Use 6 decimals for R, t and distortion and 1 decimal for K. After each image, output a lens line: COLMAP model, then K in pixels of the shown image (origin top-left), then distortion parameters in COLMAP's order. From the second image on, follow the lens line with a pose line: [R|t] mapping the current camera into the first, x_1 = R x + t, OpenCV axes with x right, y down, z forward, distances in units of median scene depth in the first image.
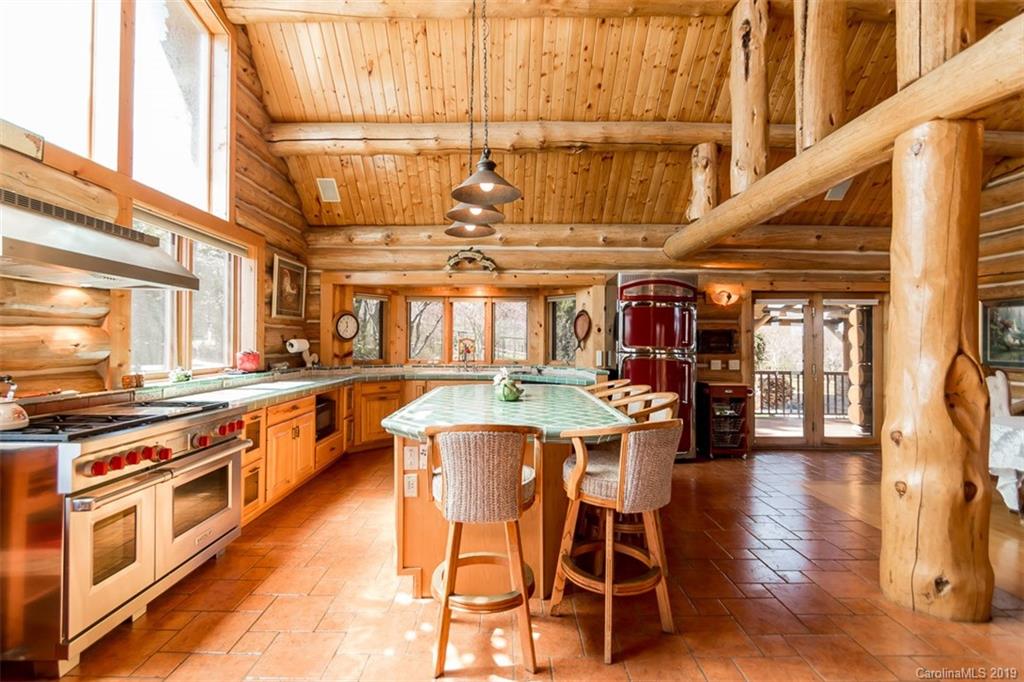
lens RADIAL K [[478.2, 0, 509.5], [0, 478.2, 338.1], [0, 0, 1]] dist [0.009651, -0.004024]
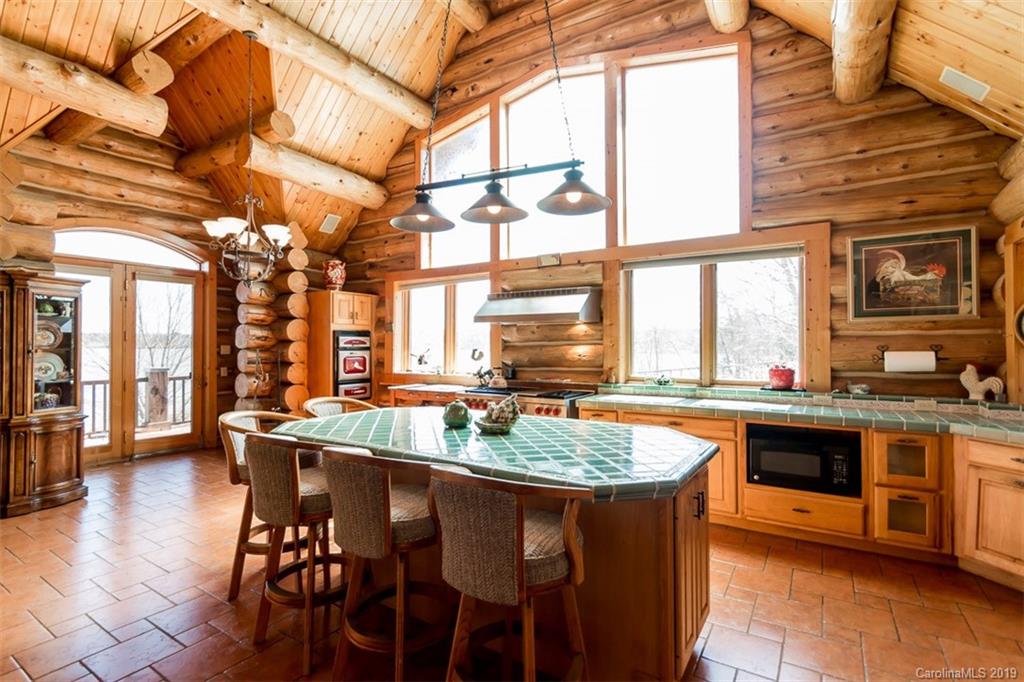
lens RADIAL K [[478.2, 0, 516.8], [0, 478.2, 342.2], [0, 0, 1]] dist [0.009651, -0.004024]
pose [[-0.537207, -0.021363, -0.843180, 0.395529], [0.002103, 0.999642, -0.026667, 0.006326], [0.843448, -0.016099, -0.536969, 0.926151]]
